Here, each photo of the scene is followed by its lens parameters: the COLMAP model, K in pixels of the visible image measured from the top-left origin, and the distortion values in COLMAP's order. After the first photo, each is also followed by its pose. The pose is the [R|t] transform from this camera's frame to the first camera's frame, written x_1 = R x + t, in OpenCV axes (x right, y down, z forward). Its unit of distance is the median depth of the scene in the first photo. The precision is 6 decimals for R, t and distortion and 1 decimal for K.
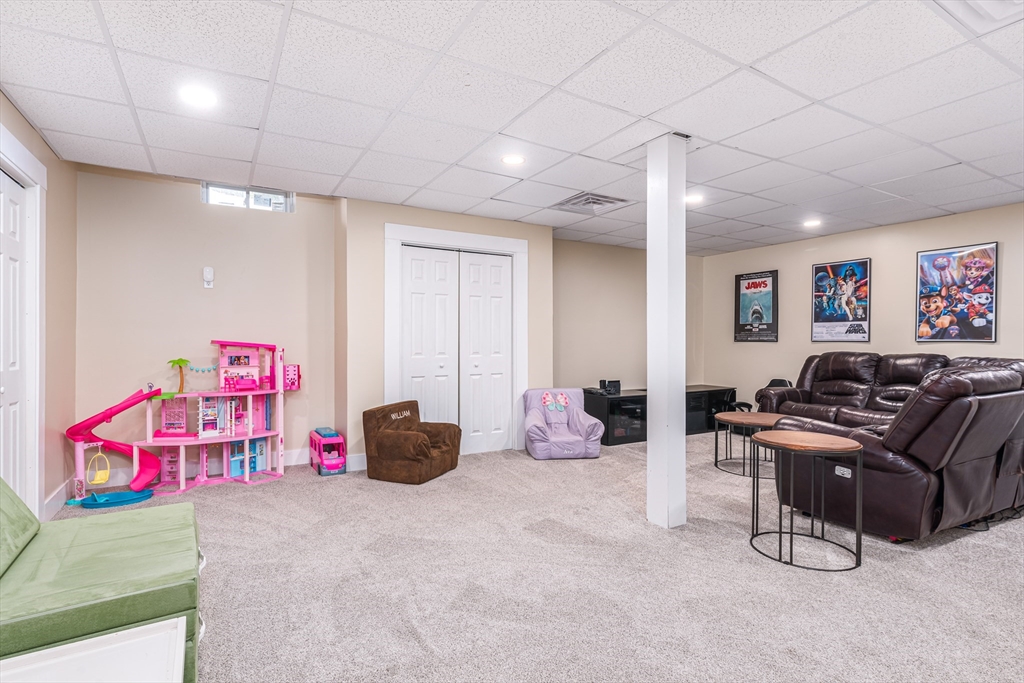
lens RADIAL K [[473.4, 0, 510.0], [0, 473.4, 343.3], [0, 0, 1]] dist [-0.001819, -0.000537]
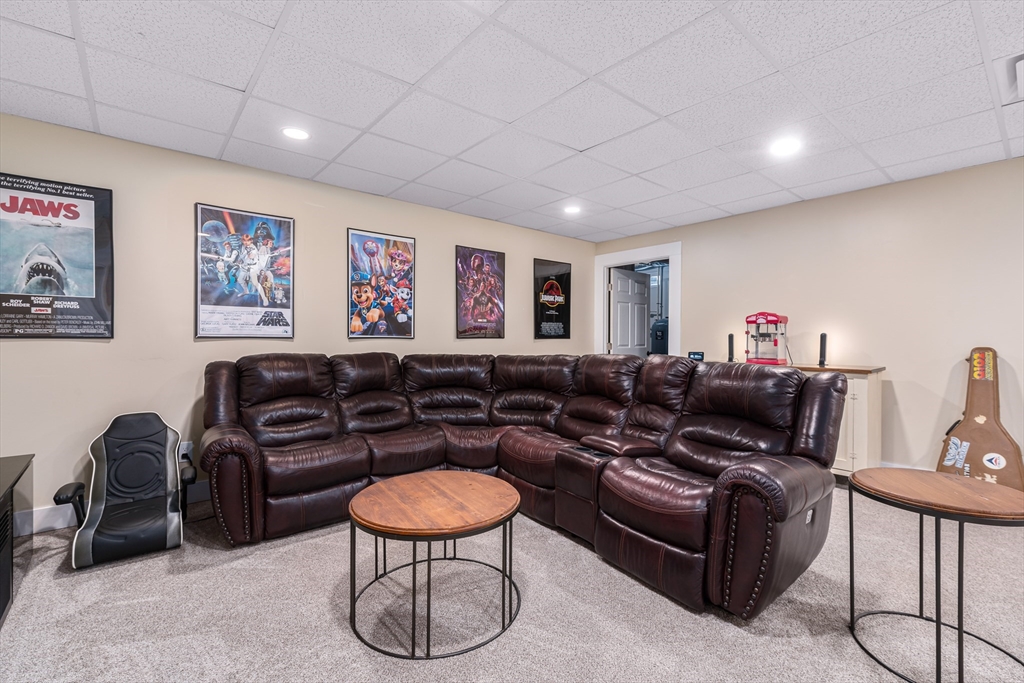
lens RADIAL K [[445.8, 0, 512.3], [0, 445.8, 341.2], [0, 0, 1]] dist [0.002871, -0.000060]
pose [[-0.158390, -0.008081, 0.987344, 0.057880], [0.001118, 0.999964, 0.008363, -0.004278], [-0.987376, 0.002428, -0.158375, 0.852105]]
